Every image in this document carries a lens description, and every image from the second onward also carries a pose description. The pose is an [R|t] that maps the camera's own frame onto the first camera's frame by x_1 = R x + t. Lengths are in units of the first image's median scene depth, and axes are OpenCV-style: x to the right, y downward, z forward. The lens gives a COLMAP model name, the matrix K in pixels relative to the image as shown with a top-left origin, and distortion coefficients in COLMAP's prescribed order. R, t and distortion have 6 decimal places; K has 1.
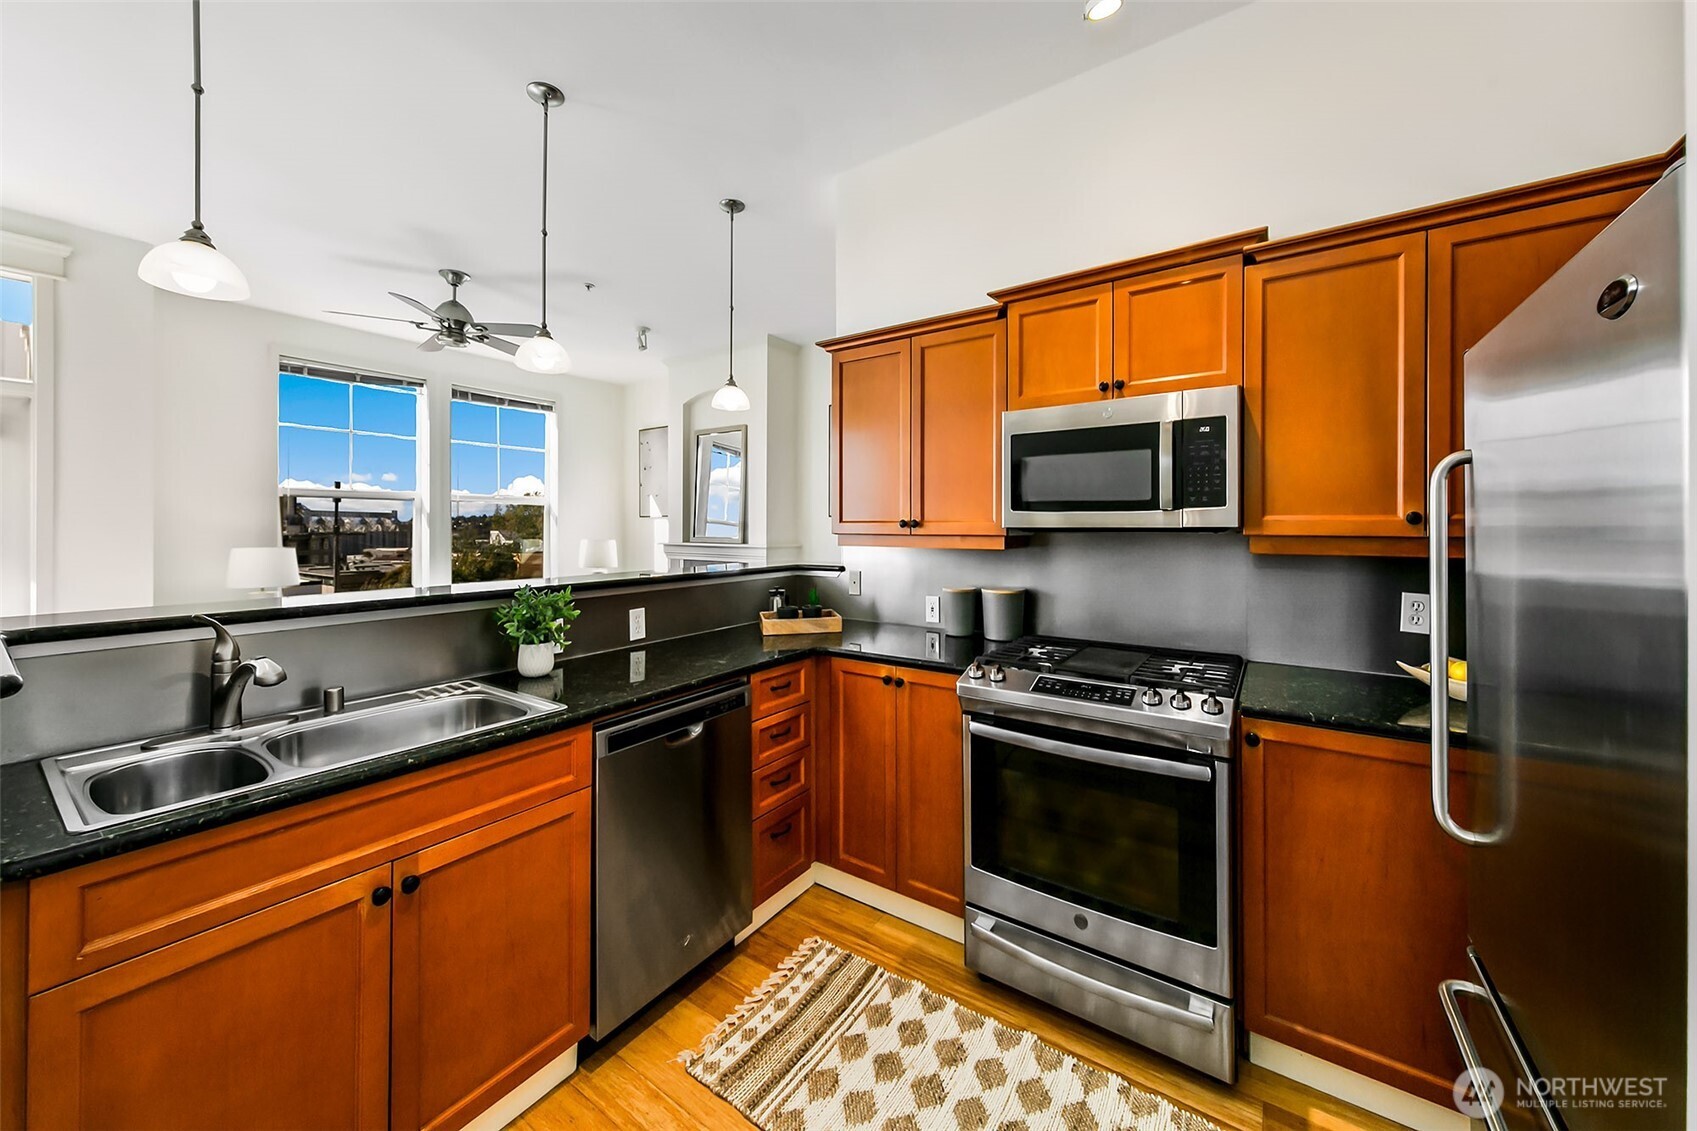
lens RADIAL K [[612.9, 0, 851.2], [0, 612.9, 525.4], [0, 0, 1]] dist [-0.003170, -0.000184]
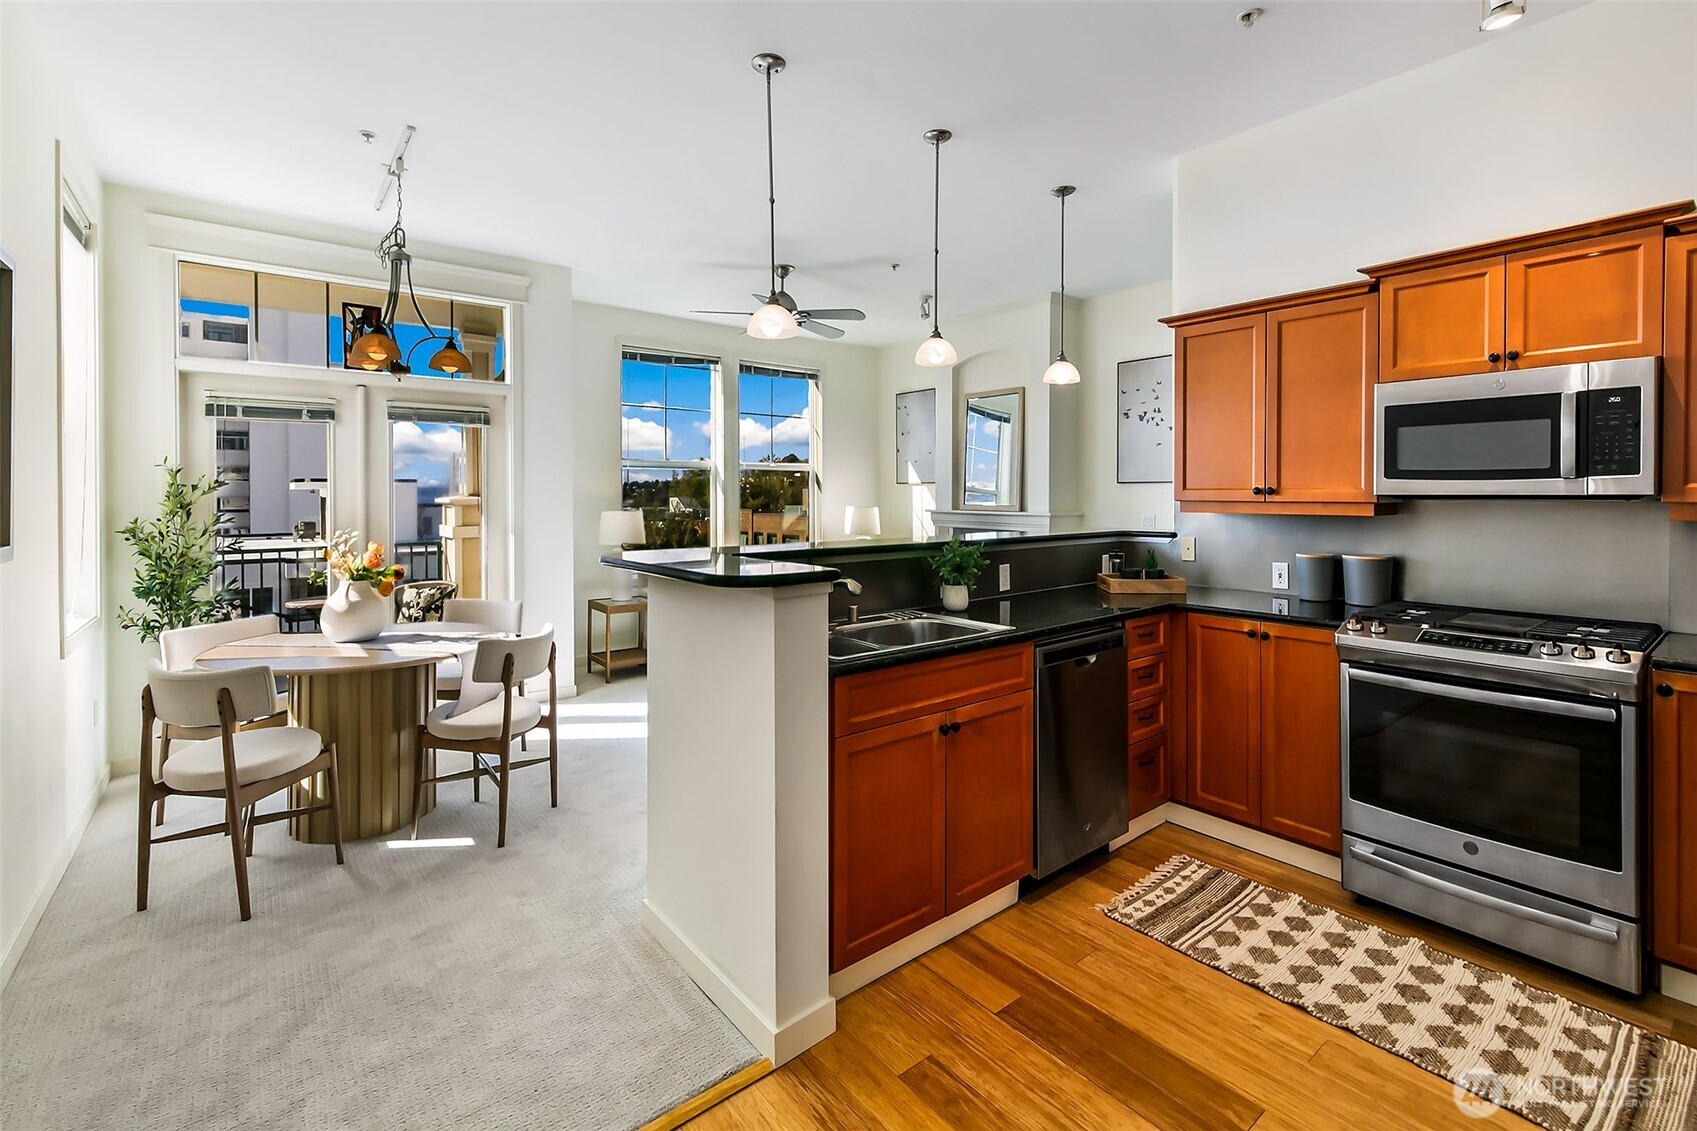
lens RADIAL K [[743.7, 0, 846.4], [0, 743.7, 498.0], [0, 0, 1]] dist [-0.000524, -0.000870]
pose [[0.957165, 0.002519, -0.289533, -0.271607], [-0.000164, 0.999967, 0.008156, -0.001171], [0.289544, -0.007760, 0.957133, -0.520630]]
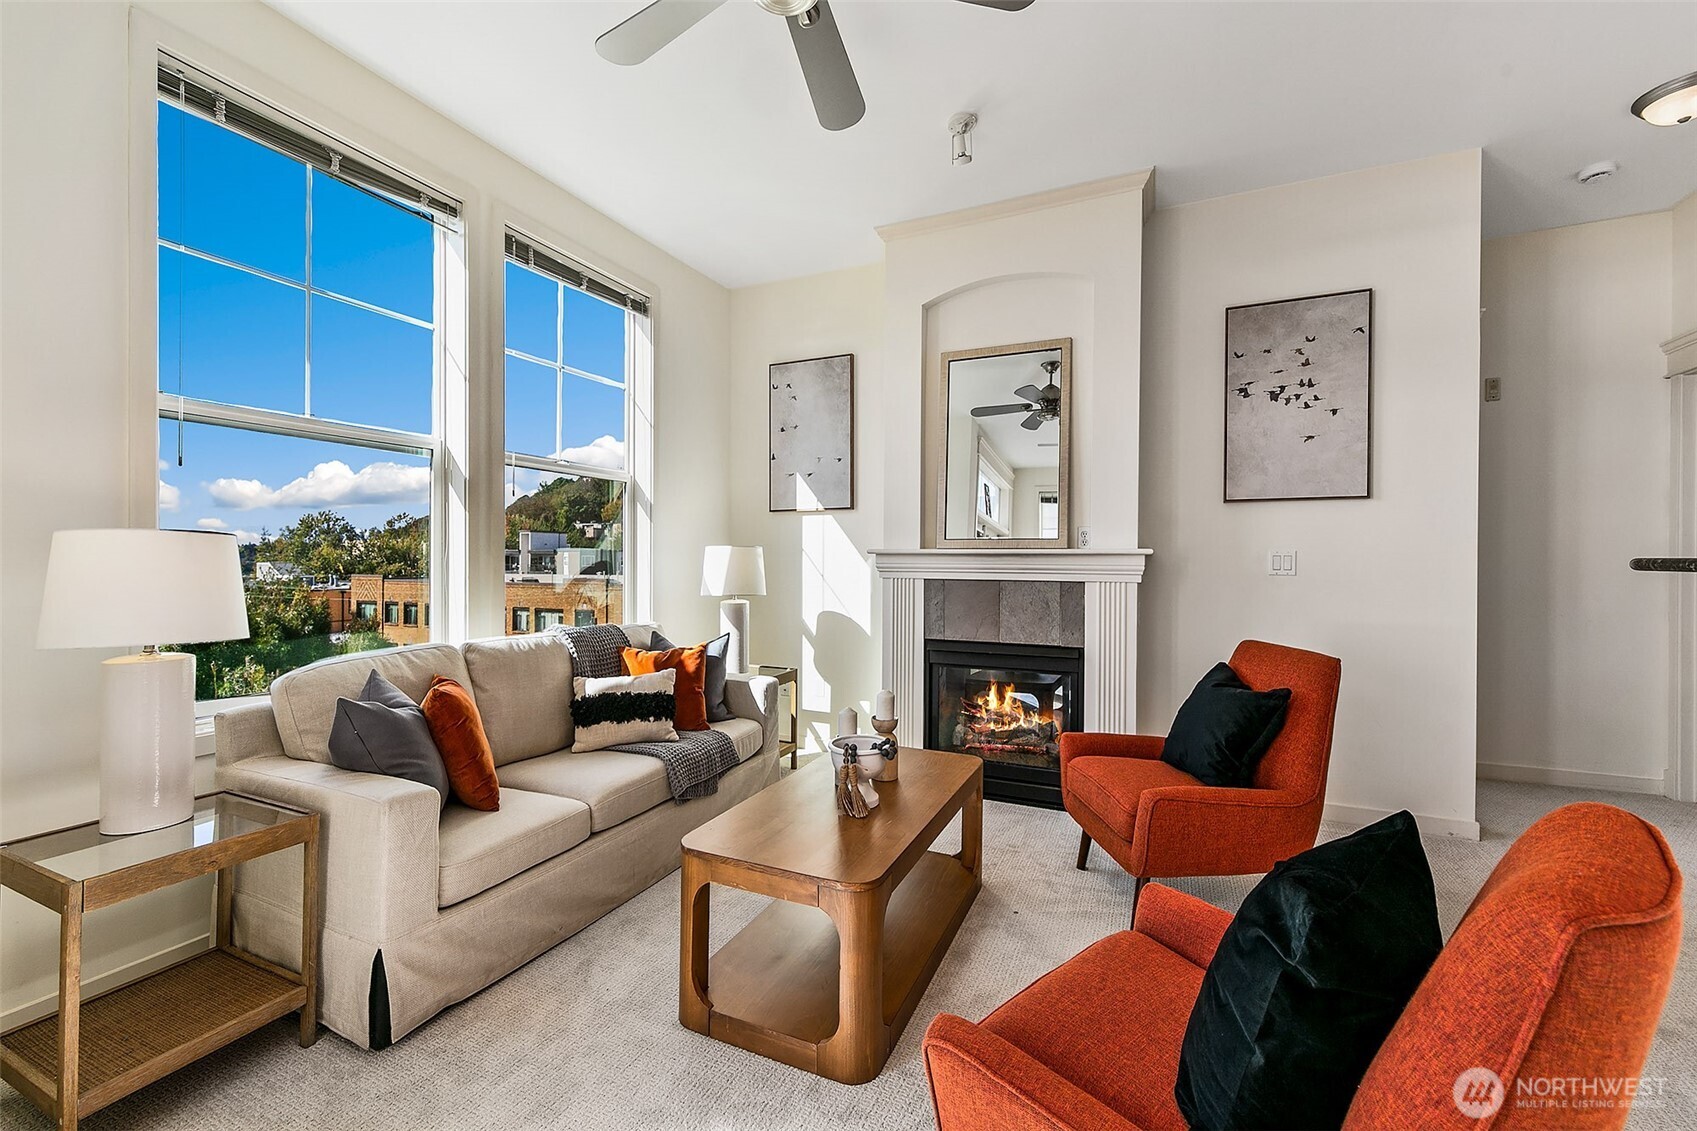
lens RADIAL K [[694.7, 0, 848.5], [0, 694.7, 565.5], [0, 0, 1]] dist [-0.000250, 0.000189]
pose [[0.984038, 0.000296, 0.177956, -1.325925], [-0.002262, 0.999939, 0.010845, 0.105965], [-0.177942, -0.011075, 0.983979, 1.098072]]
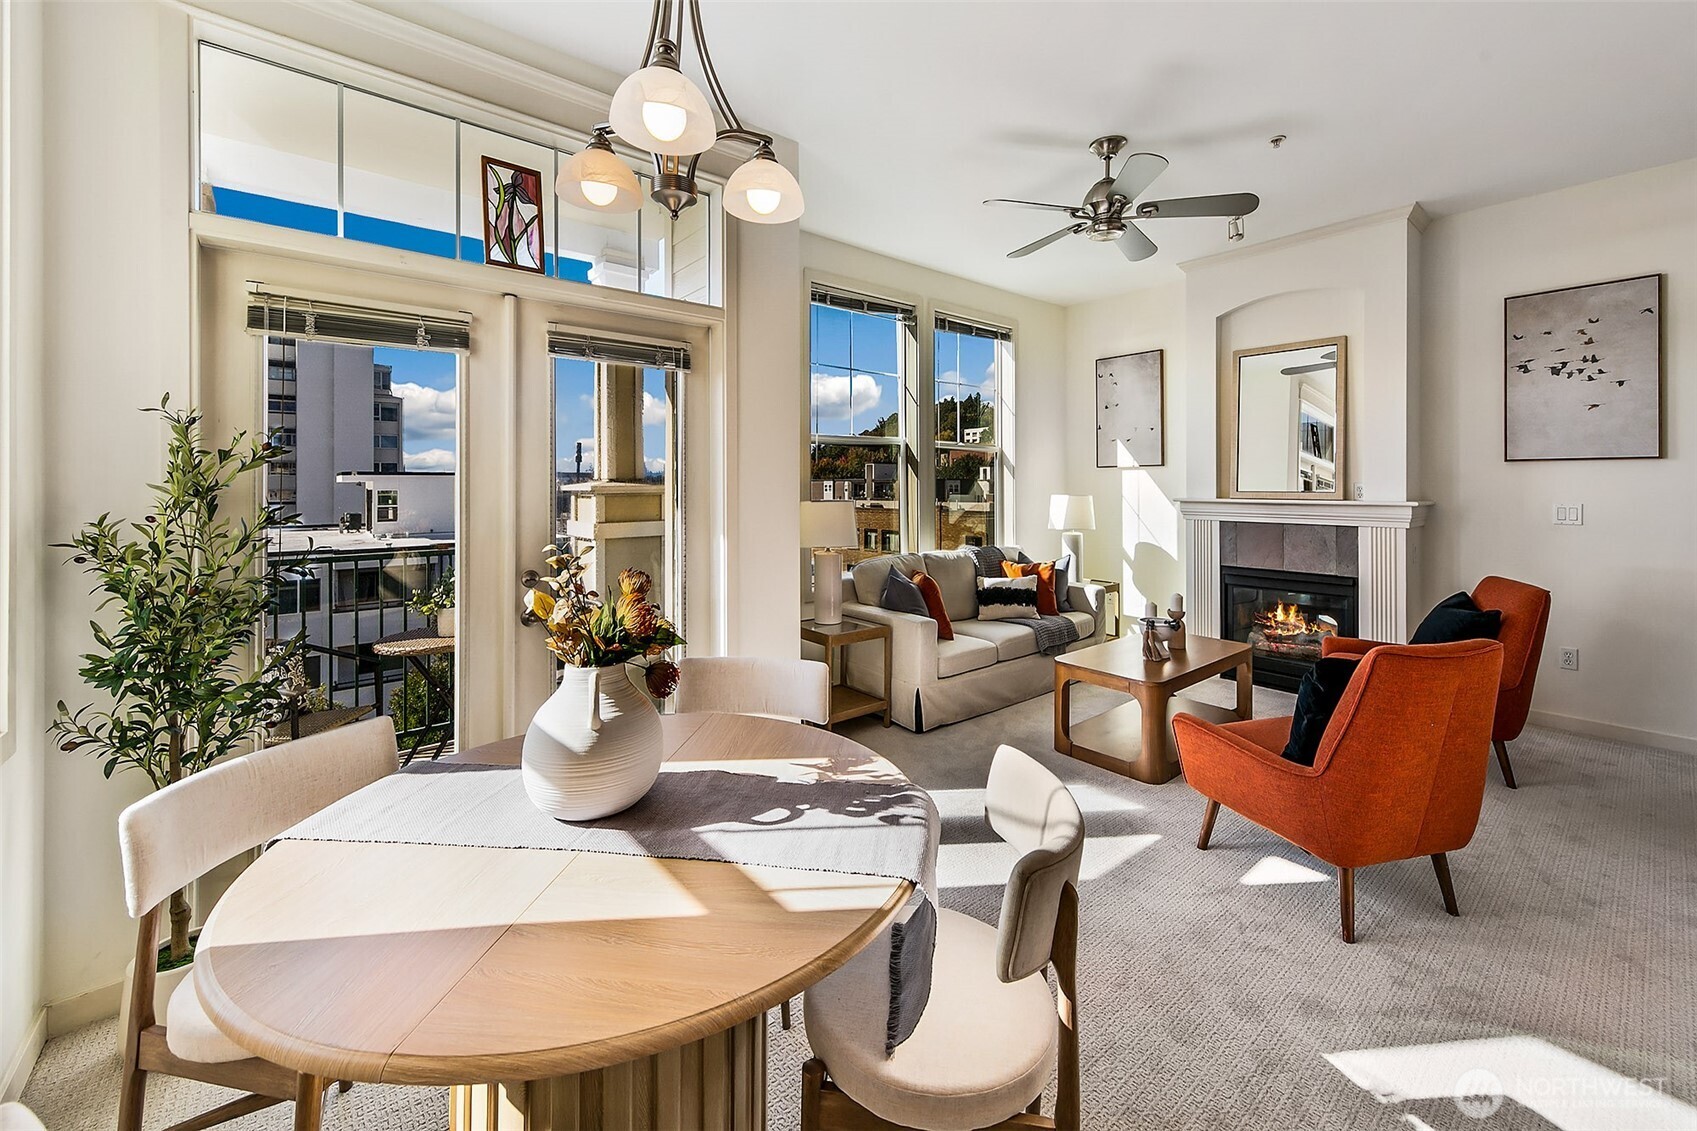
lens RADIAL K [[669.9, 0, 852.1], [0, 669.9, 480.4], [0, 0, 1]] dist [-0.000253, 0.000101]
pose [[0.962020, -0.003829, -0.272950, -1.410526], [0.002188, 0.999978, -0.006317, 0.028641], [0.272968, 0.005480, 0.962007, 0.211213]]
